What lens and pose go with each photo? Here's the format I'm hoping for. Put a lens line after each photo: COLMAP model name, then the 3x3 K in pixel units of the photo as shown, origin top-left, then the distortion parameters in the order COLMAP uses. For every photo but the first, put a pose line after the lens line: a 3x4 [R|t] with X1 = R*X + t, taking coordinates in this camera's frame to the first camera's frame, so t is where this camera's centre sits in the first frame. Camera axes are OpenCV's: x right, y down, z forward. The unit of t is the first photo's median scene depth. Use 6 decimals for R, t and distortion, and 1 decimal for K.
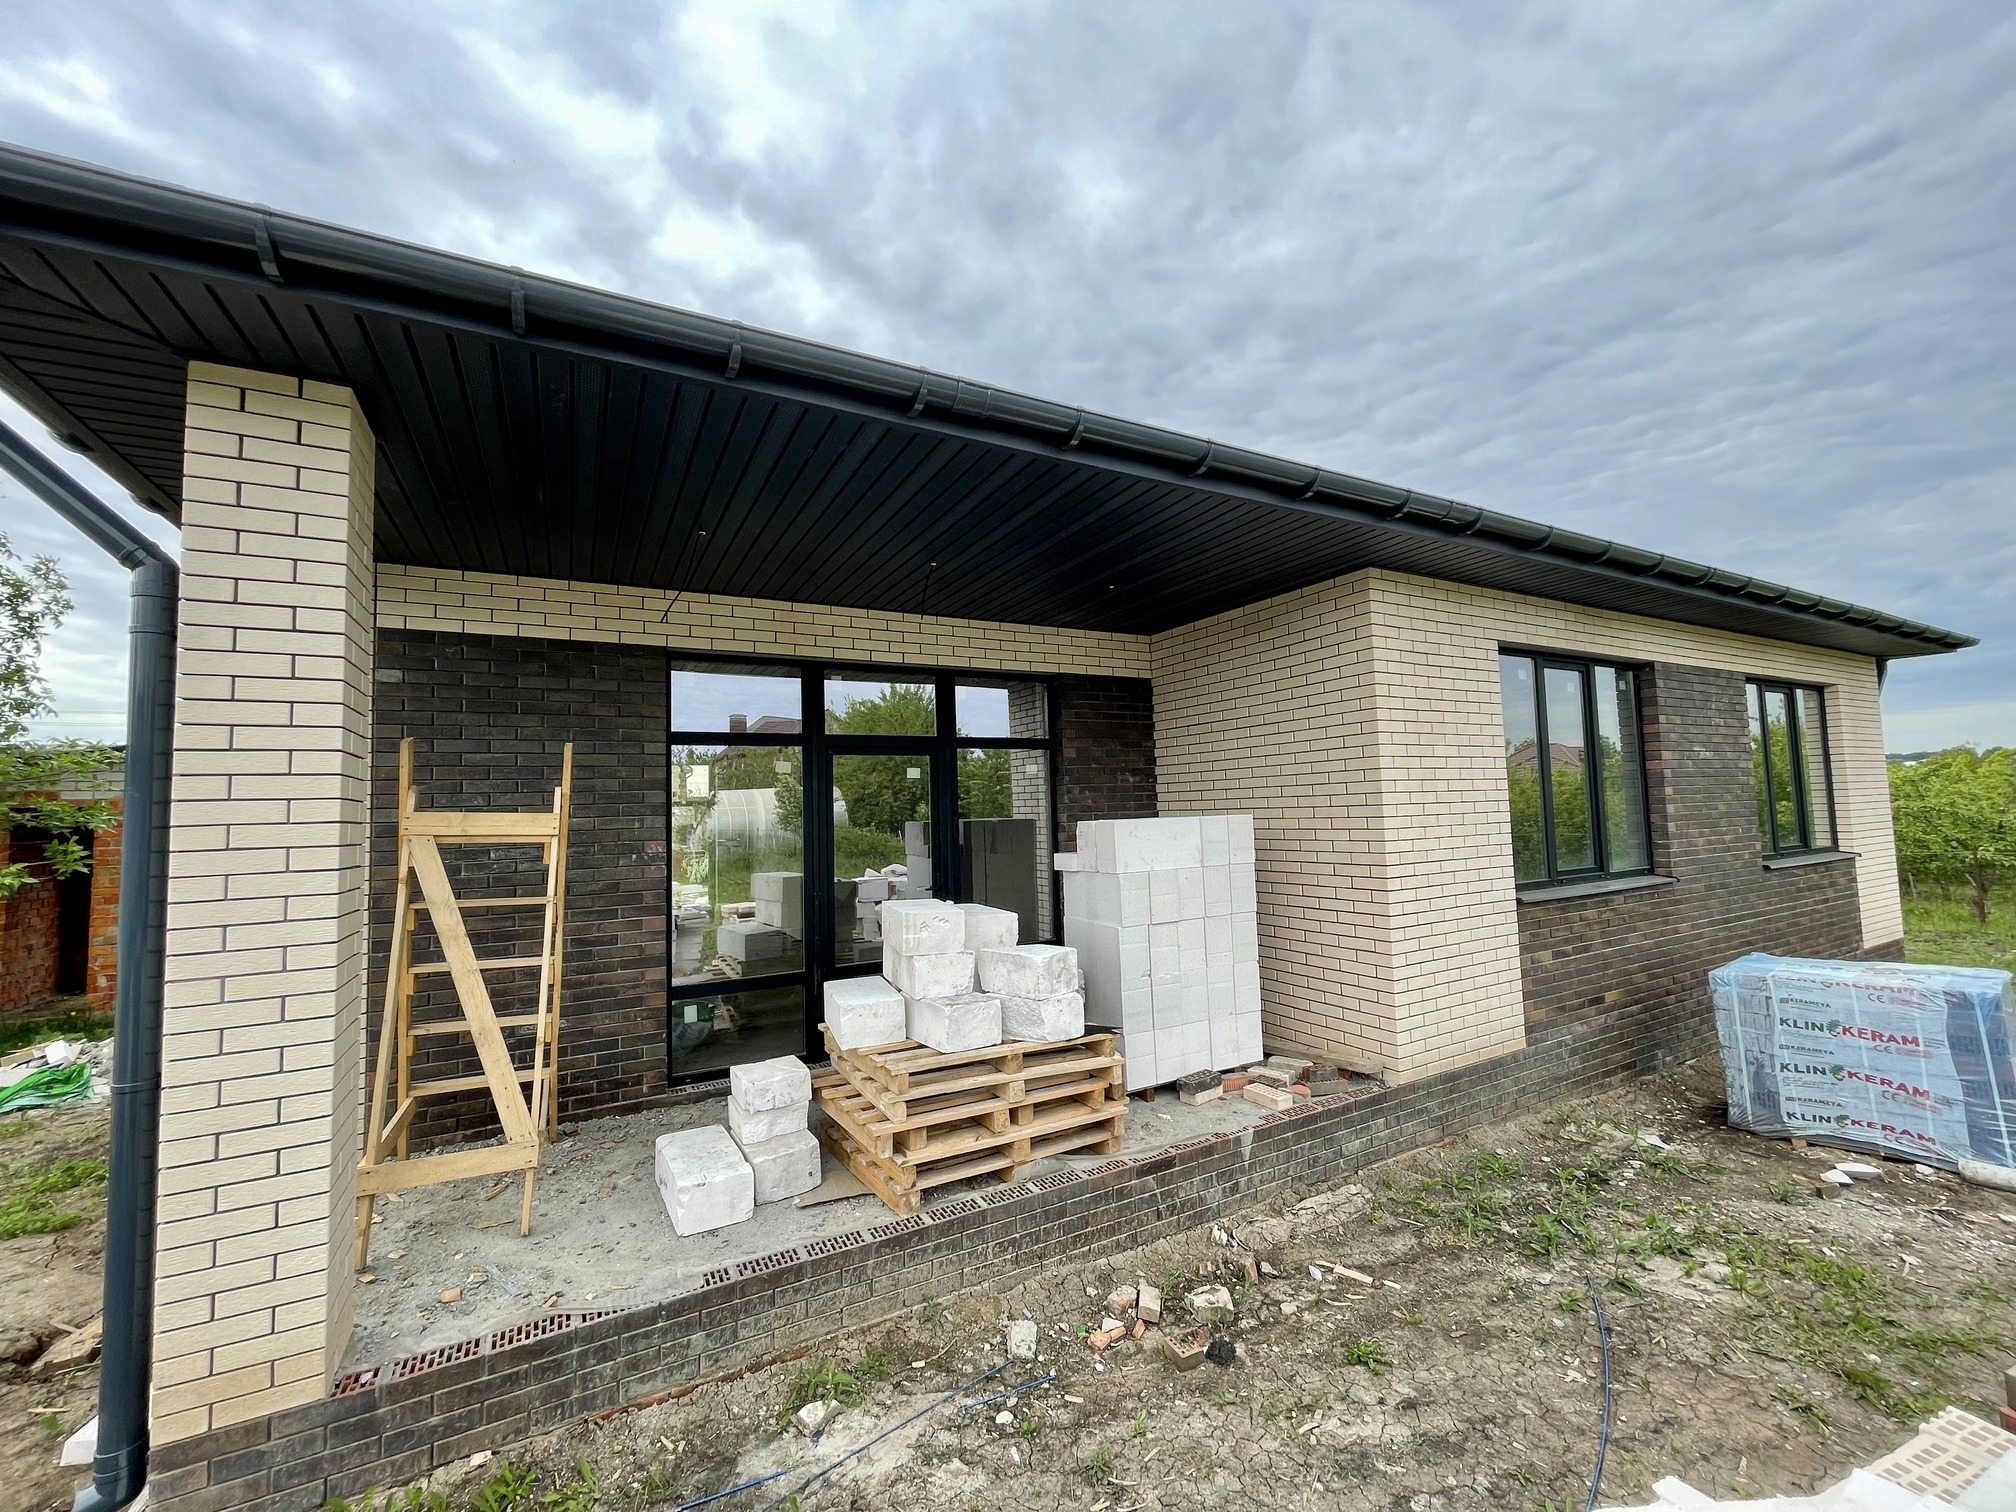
lens RADIAL K [[814.6, 0, 1005.7], [0, 814.6, 756.3], [0, 0, 1]] dist [-0.002175, -0.000133]
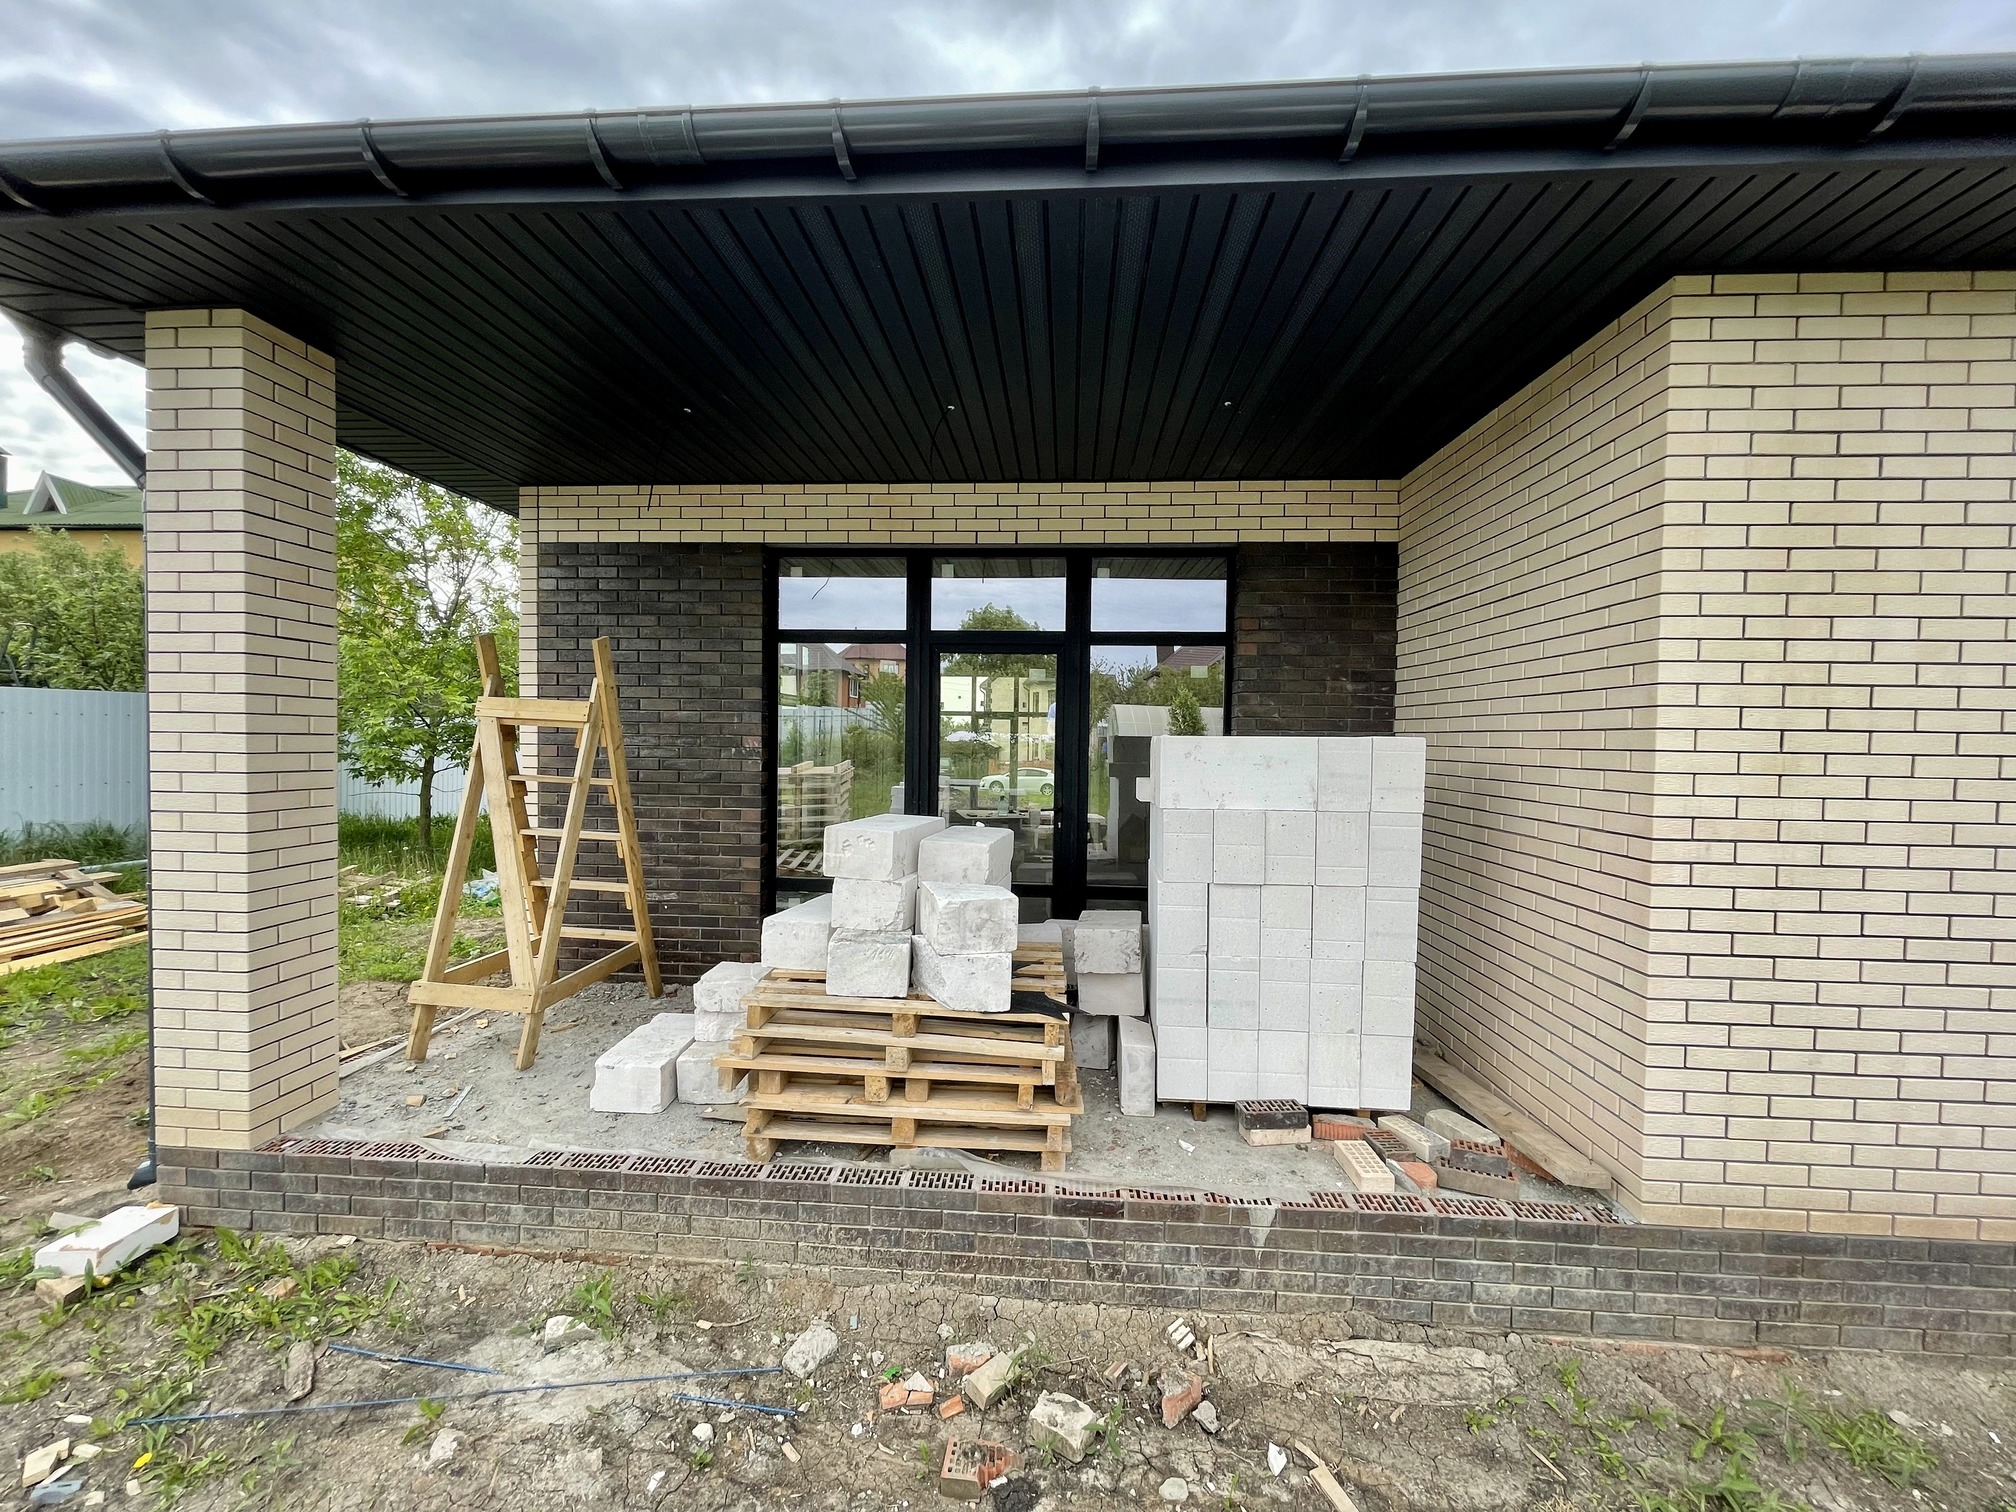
lens RADIAL K [[807.6, 0, 1045.7], [0, 807.6, 757.3], [0, 0, 1]] dist [-0.001736, 0.000328]
pose [[0.841889, 0.056355, -0.536699, 0.494619], [-0.003646, 0.995104, 0.098770, 0.032720], [0.539638, -0.081196, 0.837973, 0.393875]]
